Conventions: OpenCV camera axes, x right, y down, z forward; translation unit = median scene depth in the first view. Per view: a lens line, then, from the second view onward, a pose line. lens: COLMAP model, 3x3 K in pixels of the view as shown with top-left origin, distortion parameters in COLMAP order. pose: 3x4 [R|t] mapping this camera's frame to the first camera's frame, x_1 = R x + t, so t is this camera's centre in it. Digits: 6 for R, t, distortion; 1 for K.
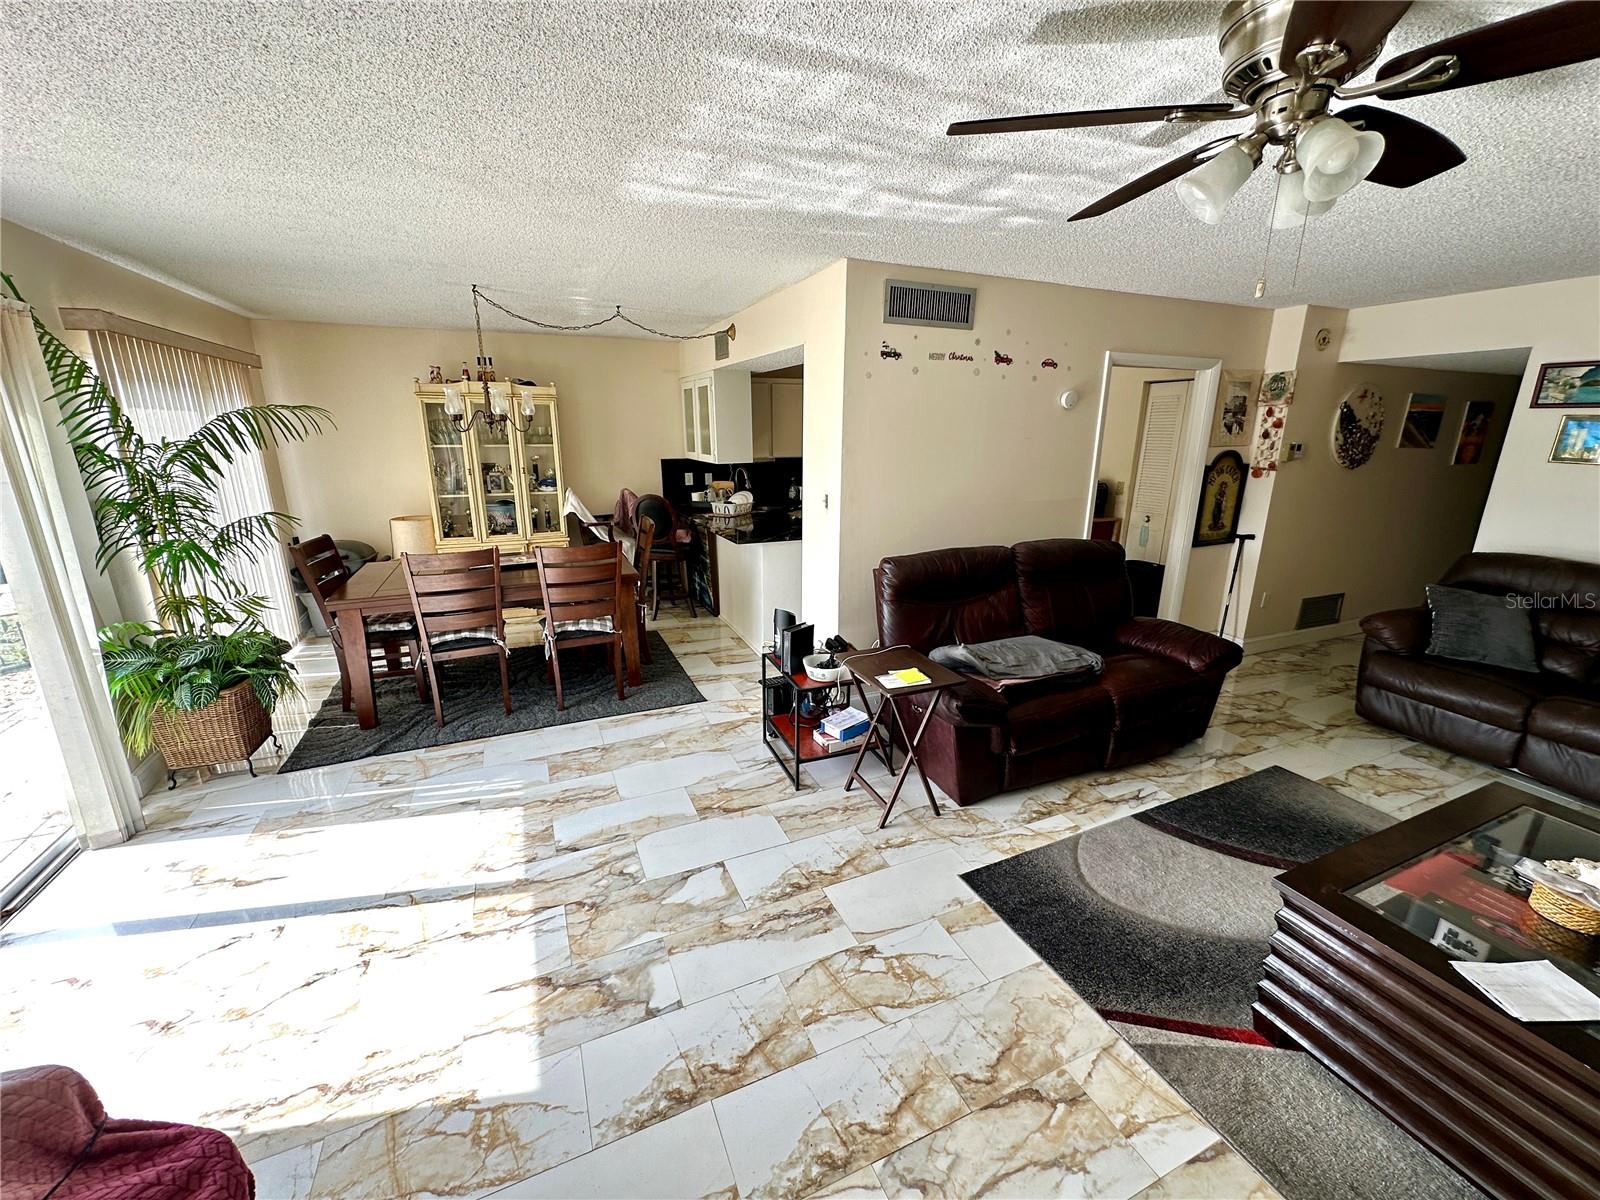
lens RADIAL K [[636.3, 0, 800.0], [0, 636.3, 600.0], [0, 0, 1]] dist [-0.002289, 0.000545]
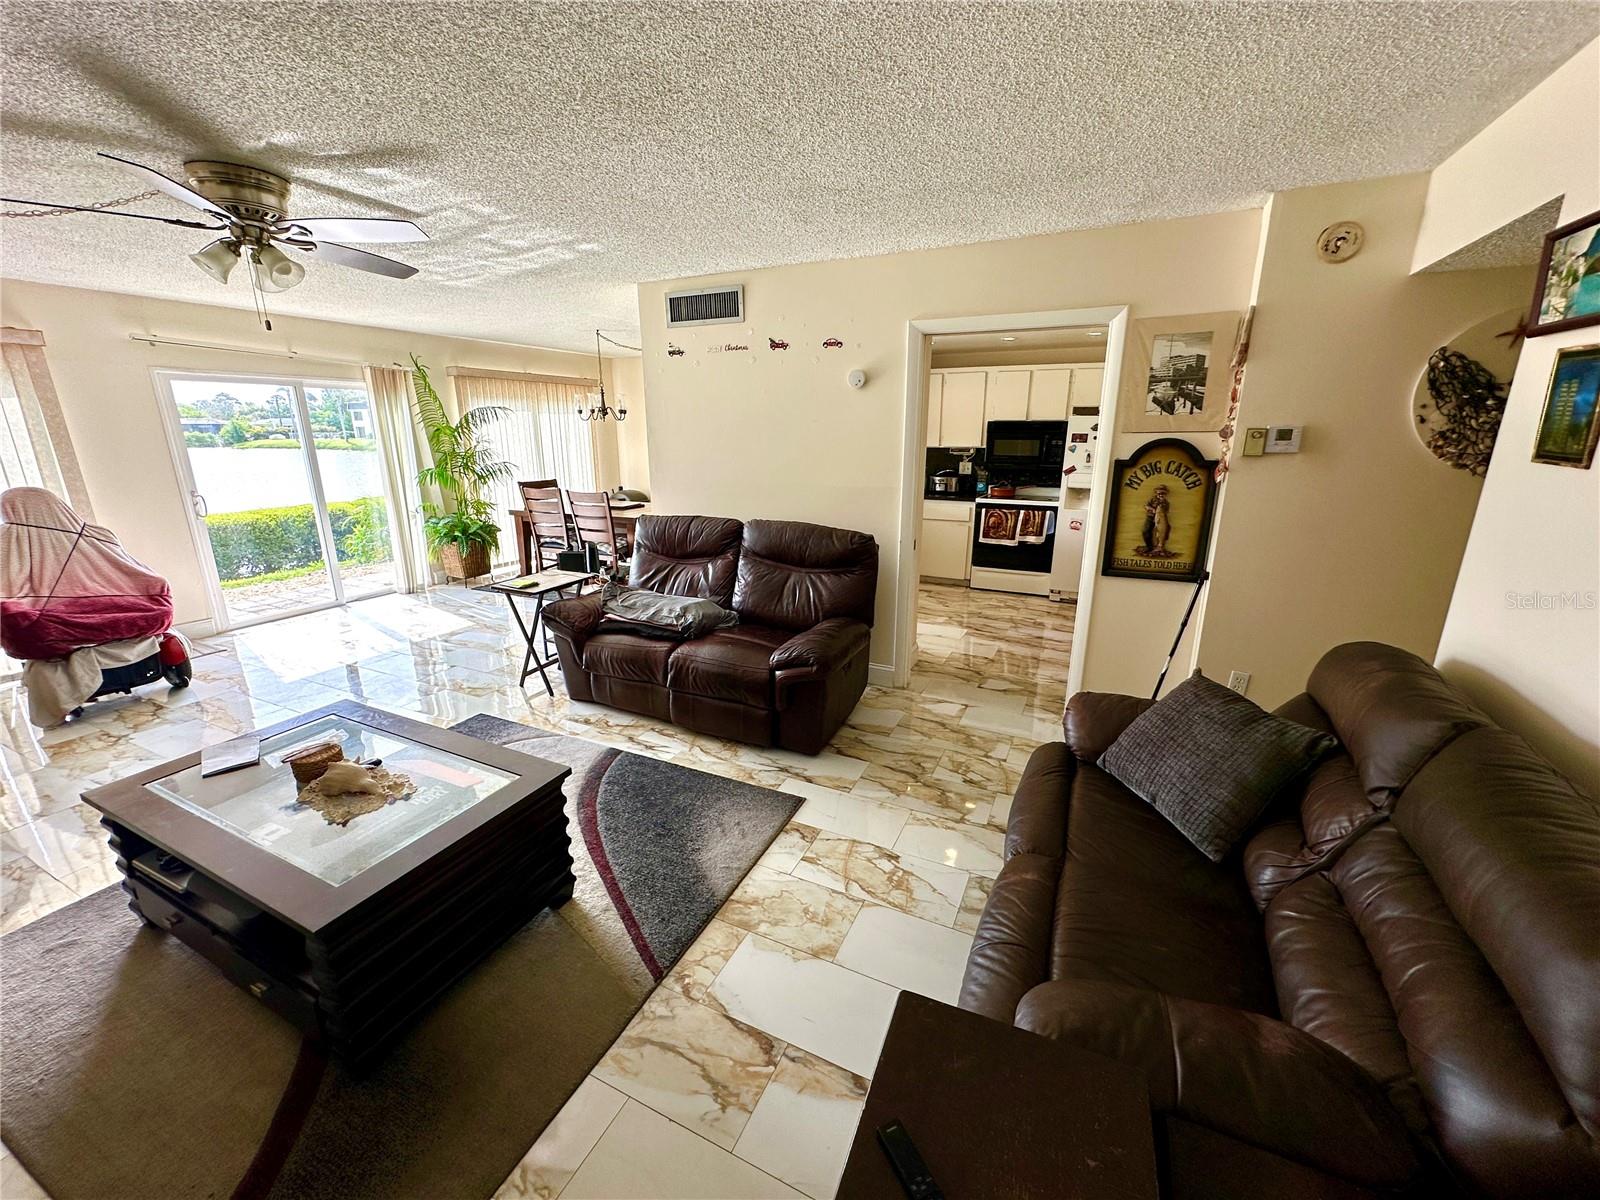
lens RADIAL K [[636.3, 0, 800.0], [0, 636.3, 600.0], [0, 0, 1]] dist [-0.002289, 0.000545]
pose [[0.649389, 0.196353, -0.734669, 1.169016], [-0.196913, 0.976558, 0.086947, -0.064820], [0.734520, 0.088203, 0.672831, 0.350241]]
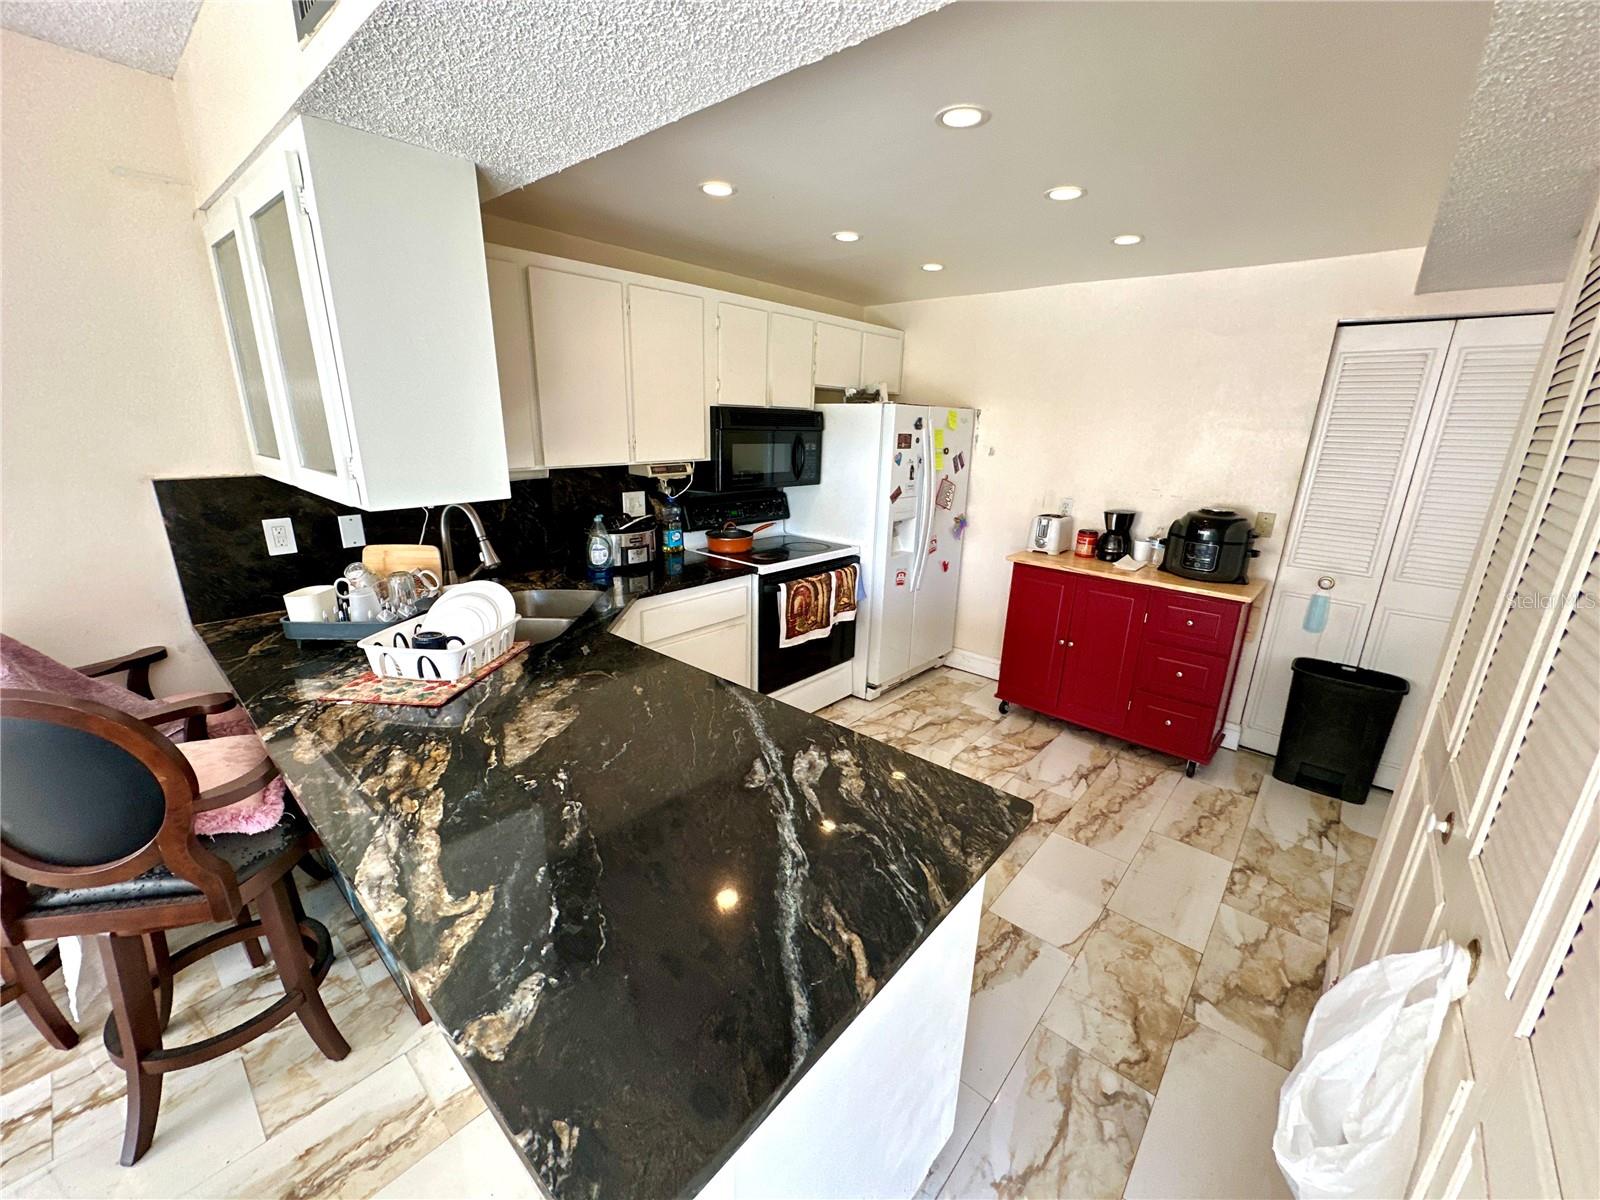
lens RADIAL K [[636.3, 0, 800.0], [0, 636.3, 600.0], [0, 0, 1]] dist [-0.002289, 0.000545]
pose [[0.906575, -0.097141, 0.410713, -0.119994], [0.087826, 0.995269, 0.041540, -0.261112], [-0.412806, -0.001588, 0.910818, 1.038808]]
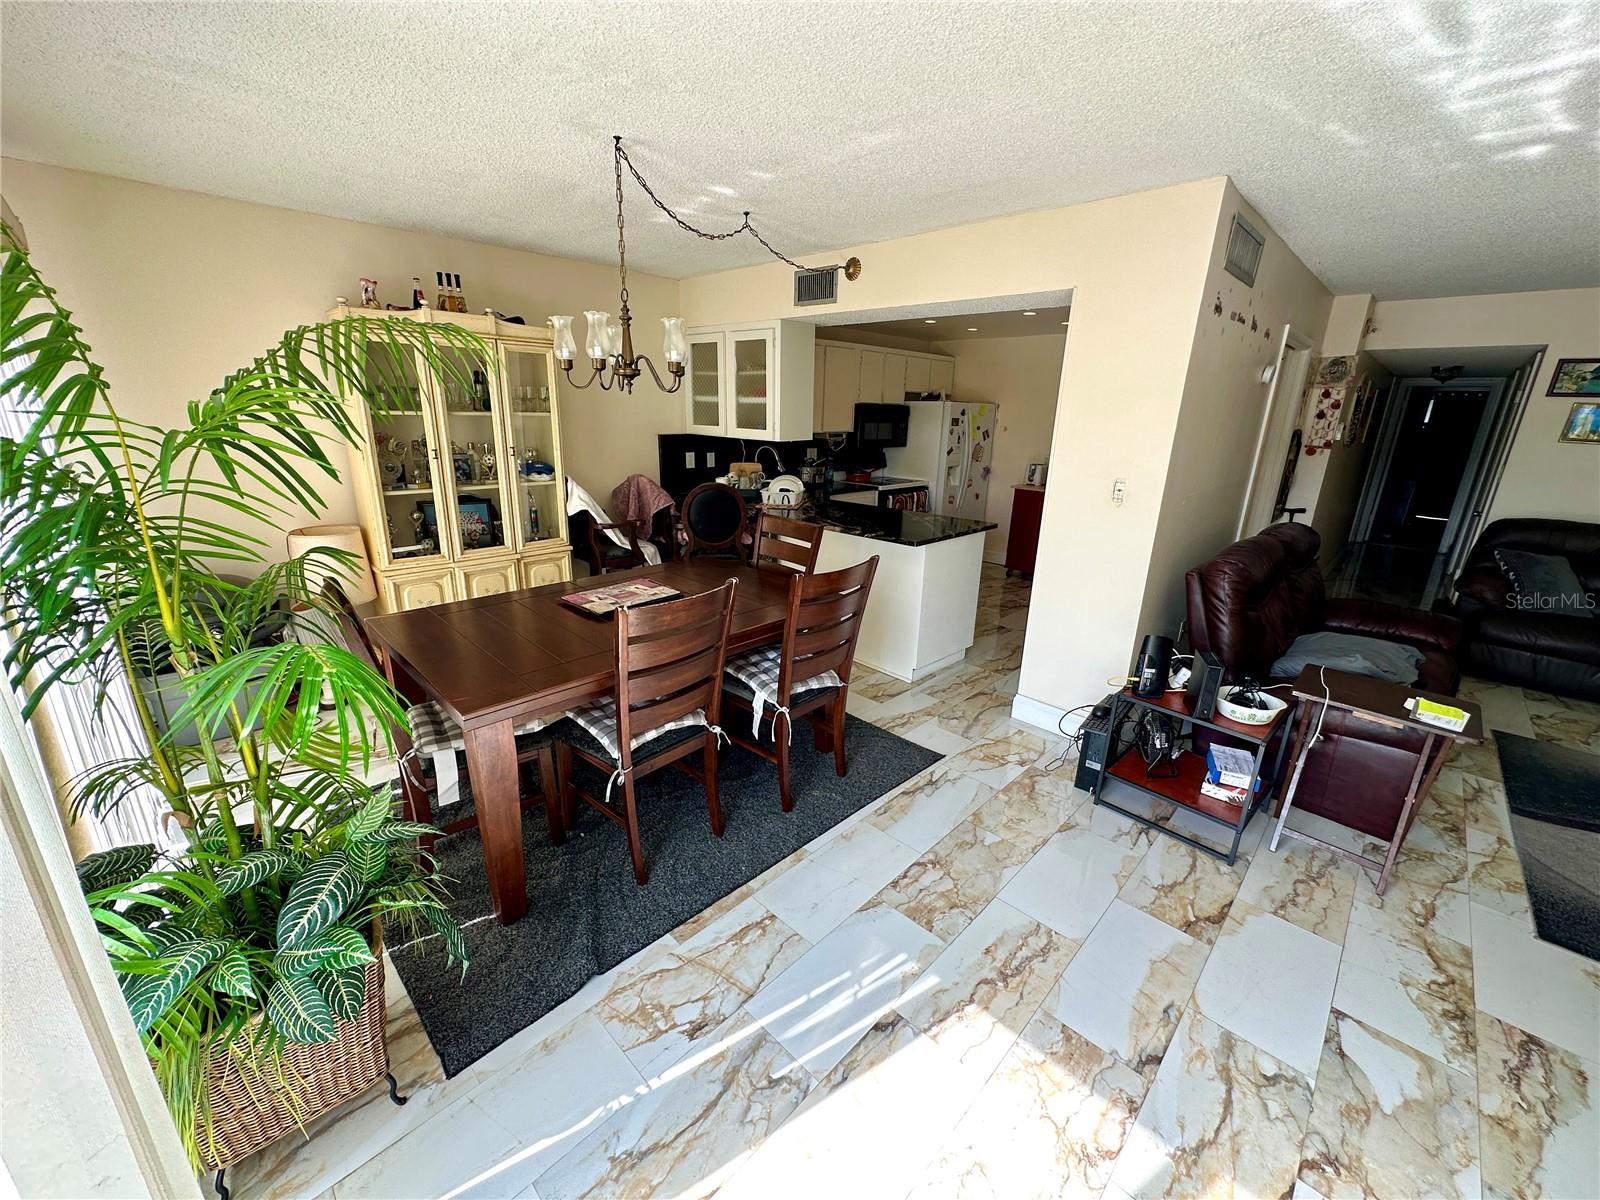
lens RADIAL K [[636.3, 0, 800.0], [0, 636.3, 600.0], [0, 0, 1]] dist [-0.002289, 0.000545]
pose [[0.928389, -0.089516, 0.360667, -0.614401], [0.075715, 0.995760, 0.052247, -0.088028], [-0.363815, -0.021198, 0.931230, 0.385831]]
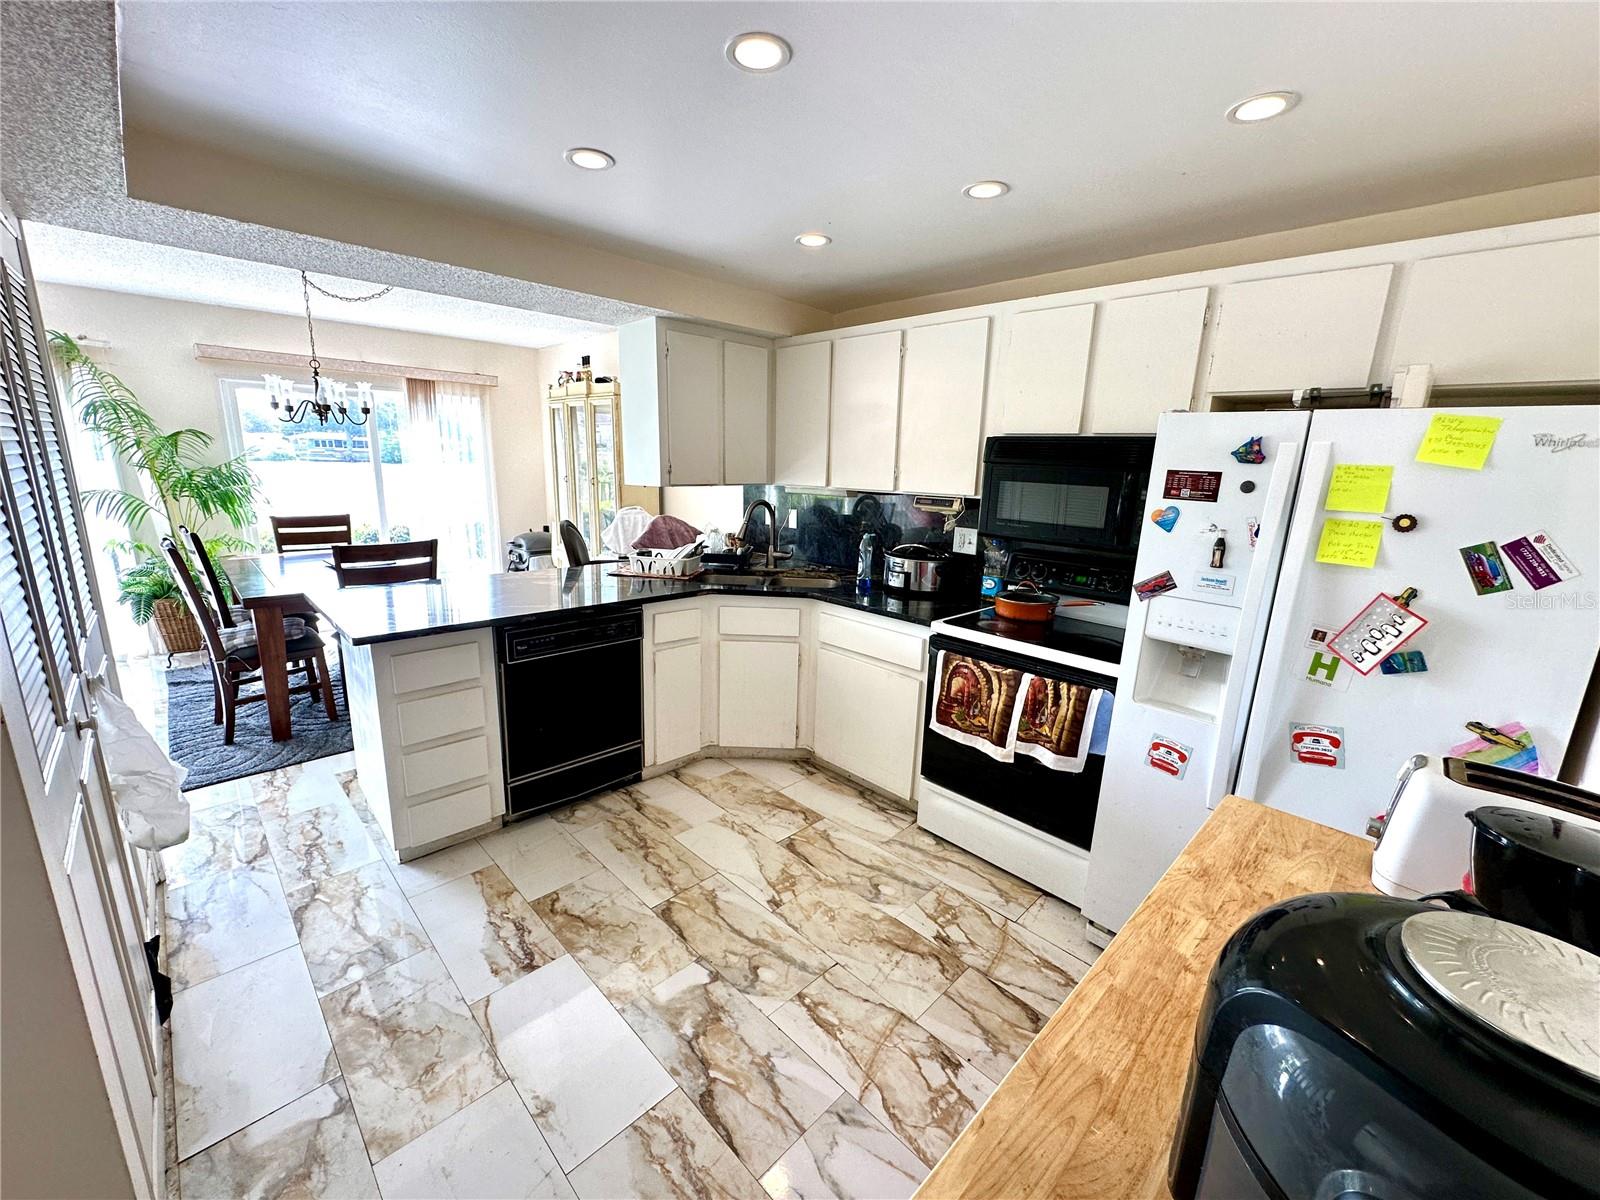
lens RADIAL K [[639.0, 0, 794.9], [0, 639.0, 597.2], [0, 0, 1]] dist [-0.000942, 0.000211]
pose [[0.362475, 0.207717, -0.908551, 0.747290], [-0.270298, 0.956378, 0.110814, -0.335617], [0.891936, 0.205412, 0.402809, 1.392315]]
